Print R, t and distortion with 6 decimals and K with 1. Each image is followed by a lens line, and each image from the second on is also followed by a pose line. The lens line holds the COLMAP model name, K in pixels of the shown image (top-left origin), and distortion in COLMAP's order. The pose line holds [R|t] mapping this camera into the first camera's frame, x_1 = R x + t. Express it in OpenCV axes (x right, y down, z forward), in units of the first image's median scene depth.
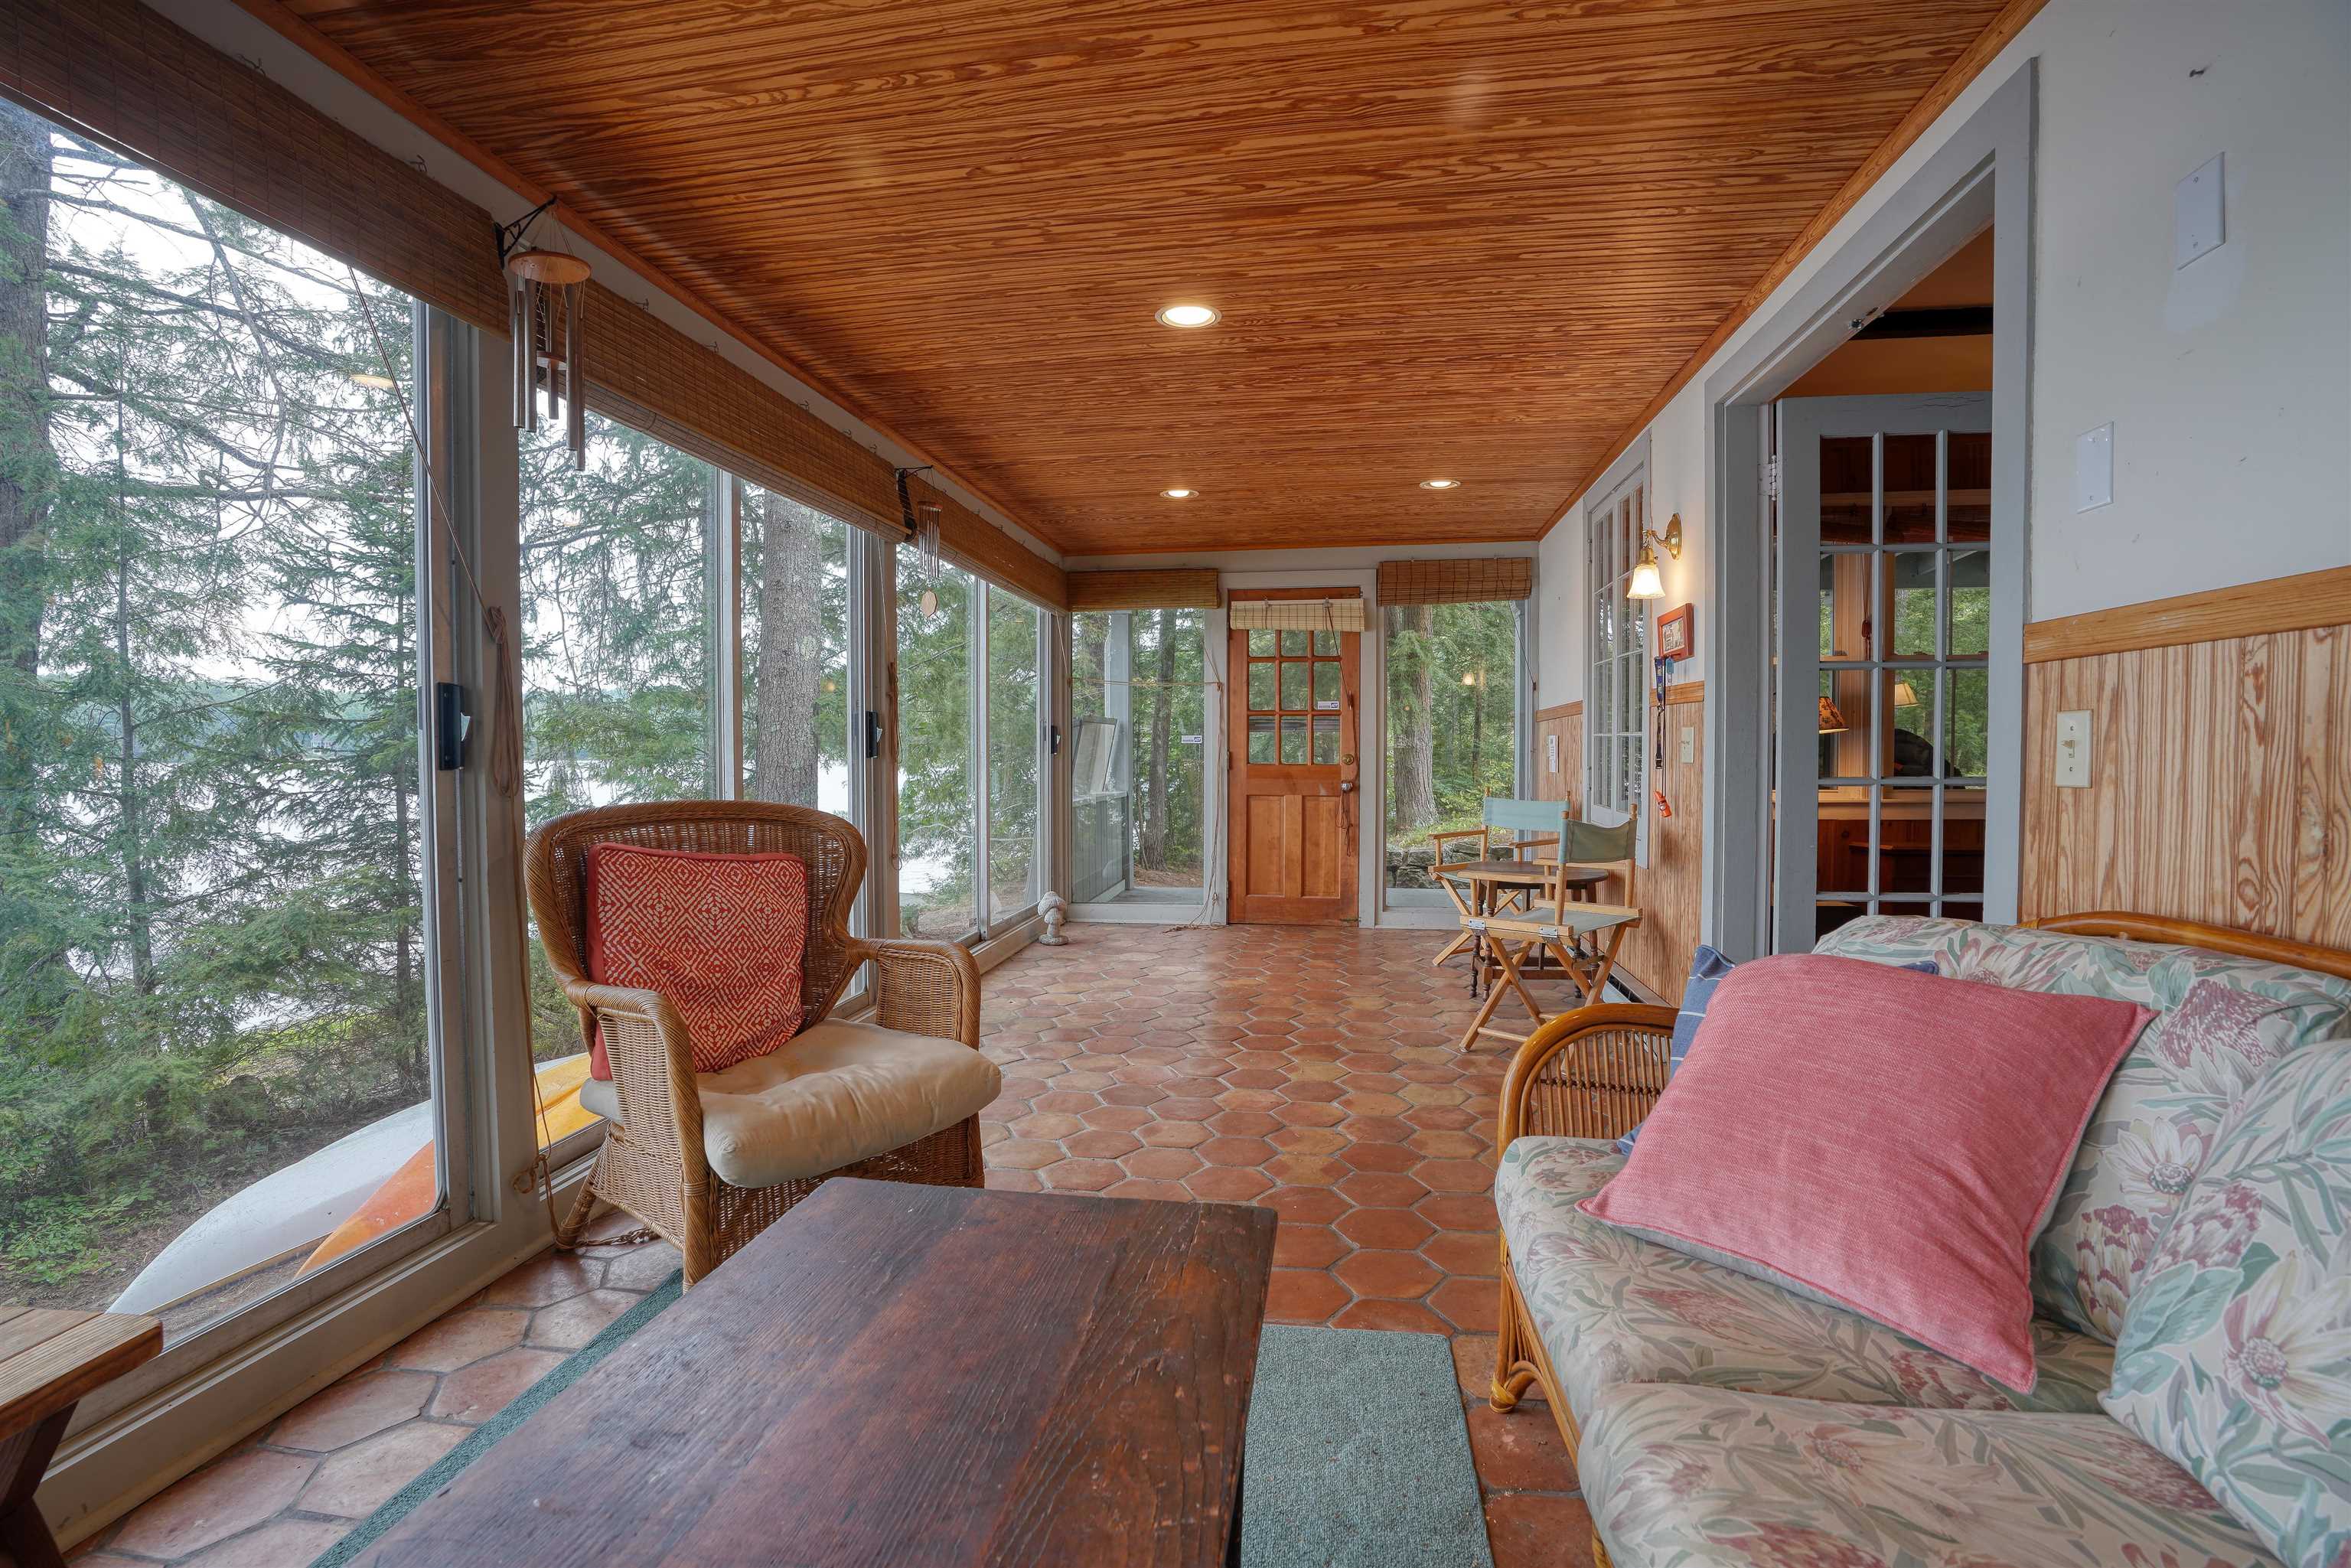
lens RADIAL K [[1073.8, 0, 1166.0], [0, 1073.8, 784.3], [0, 0, 1]] dist [-0.021166, 0.000966]
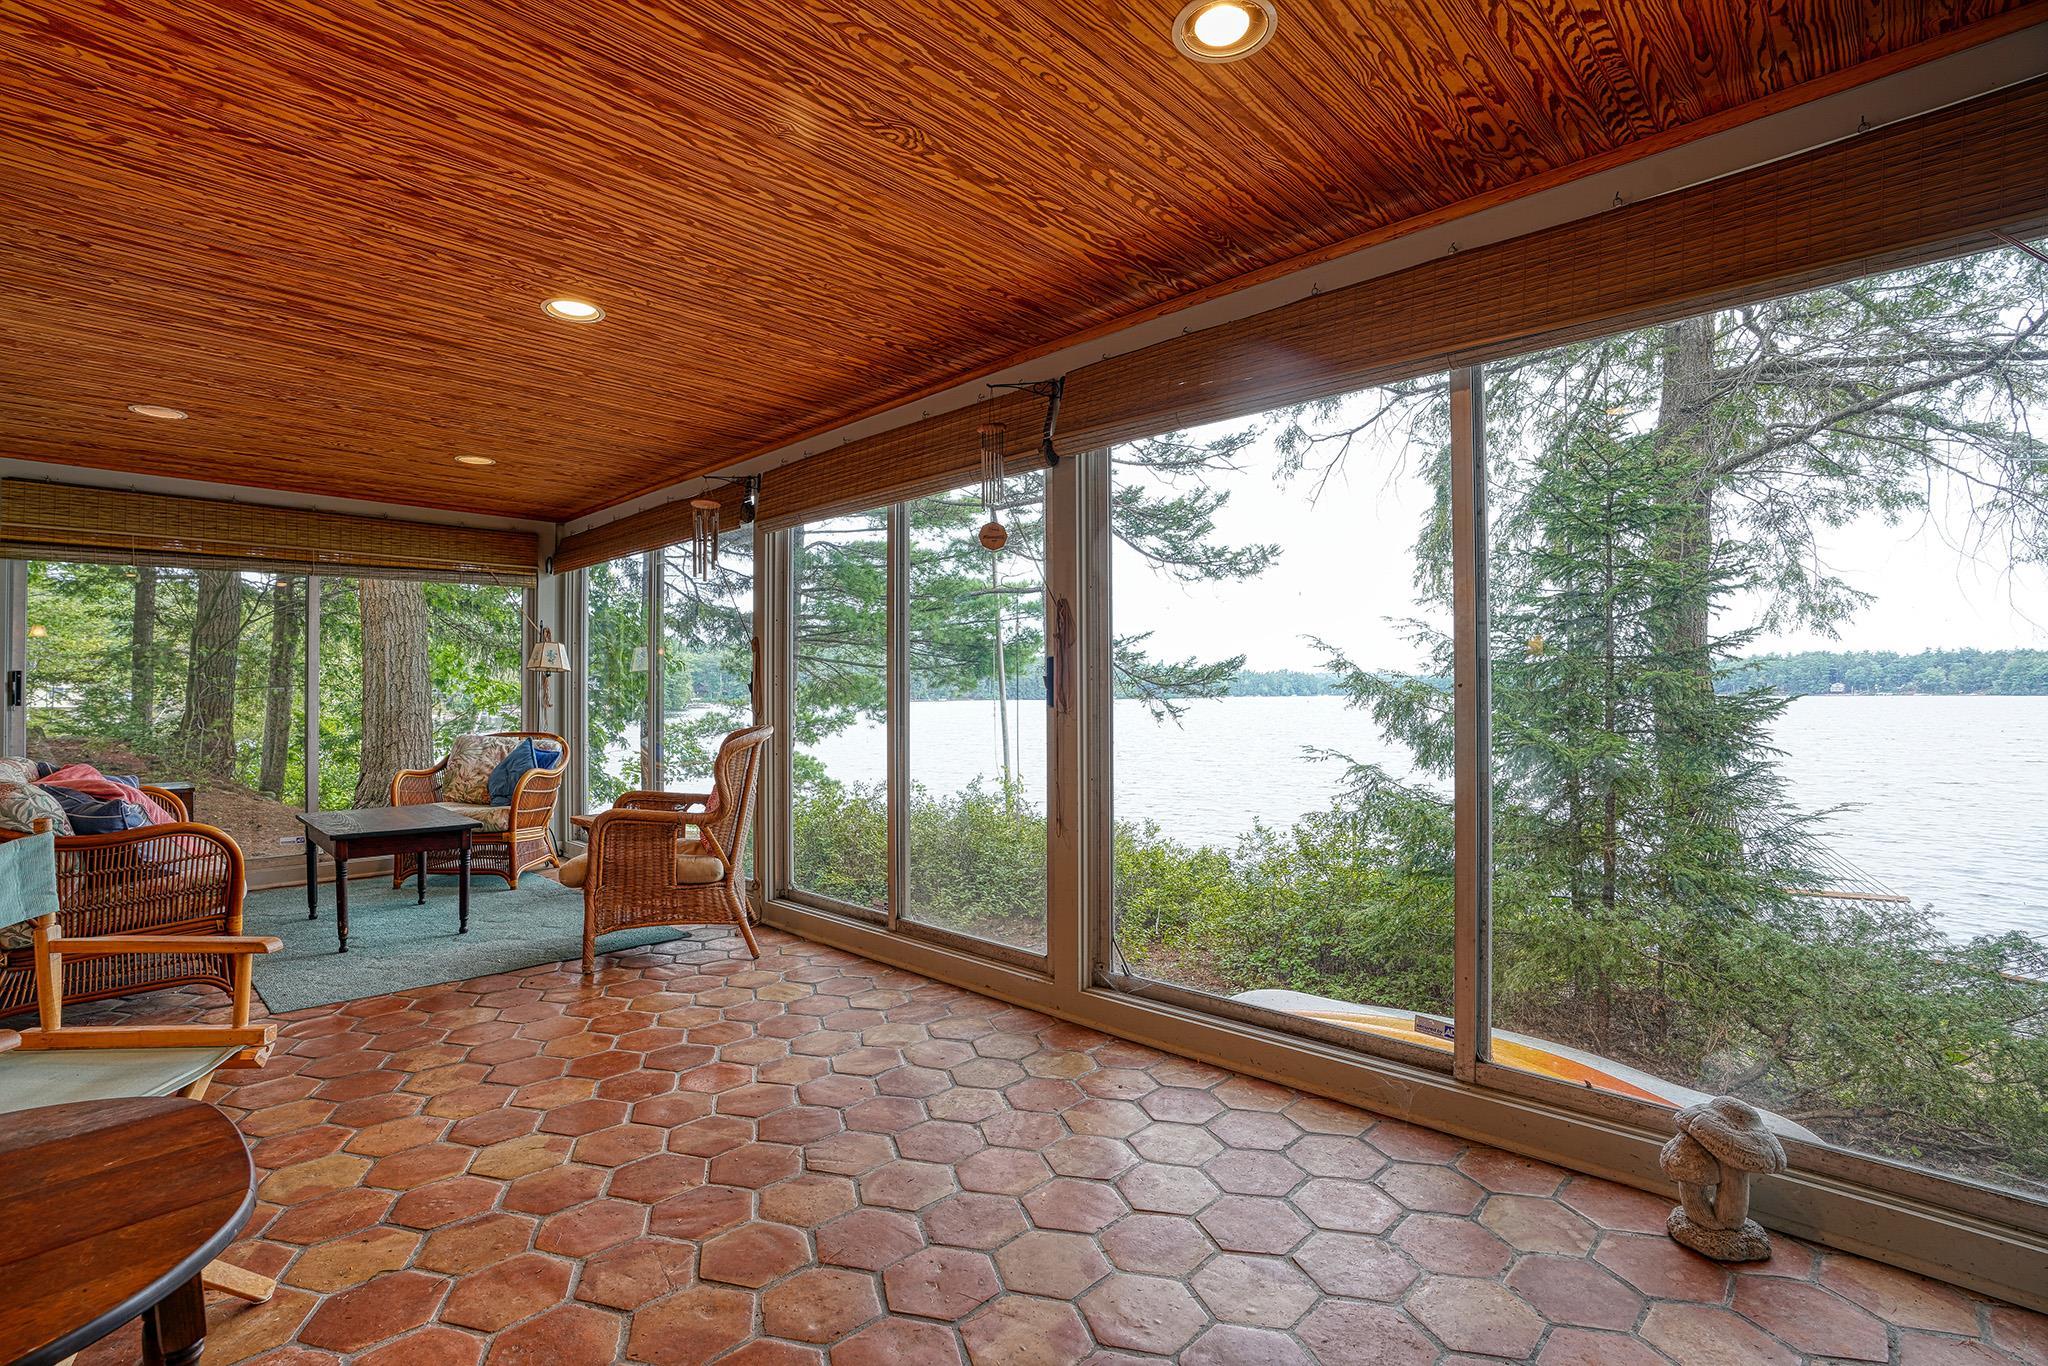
lens RADIAL K [[935.5, 0, 1022.3], [0, 935.5, 677.1], [0, 0, 1]] dist [-0.021166, 0.000966]
pose [[-0.570146, -0.004528, -0.821531, 0.514844], [-0.021045, 0.999737, 0.009095, -0.068032], [0.821274, 0.022474, -0.570091, 1.827539]]
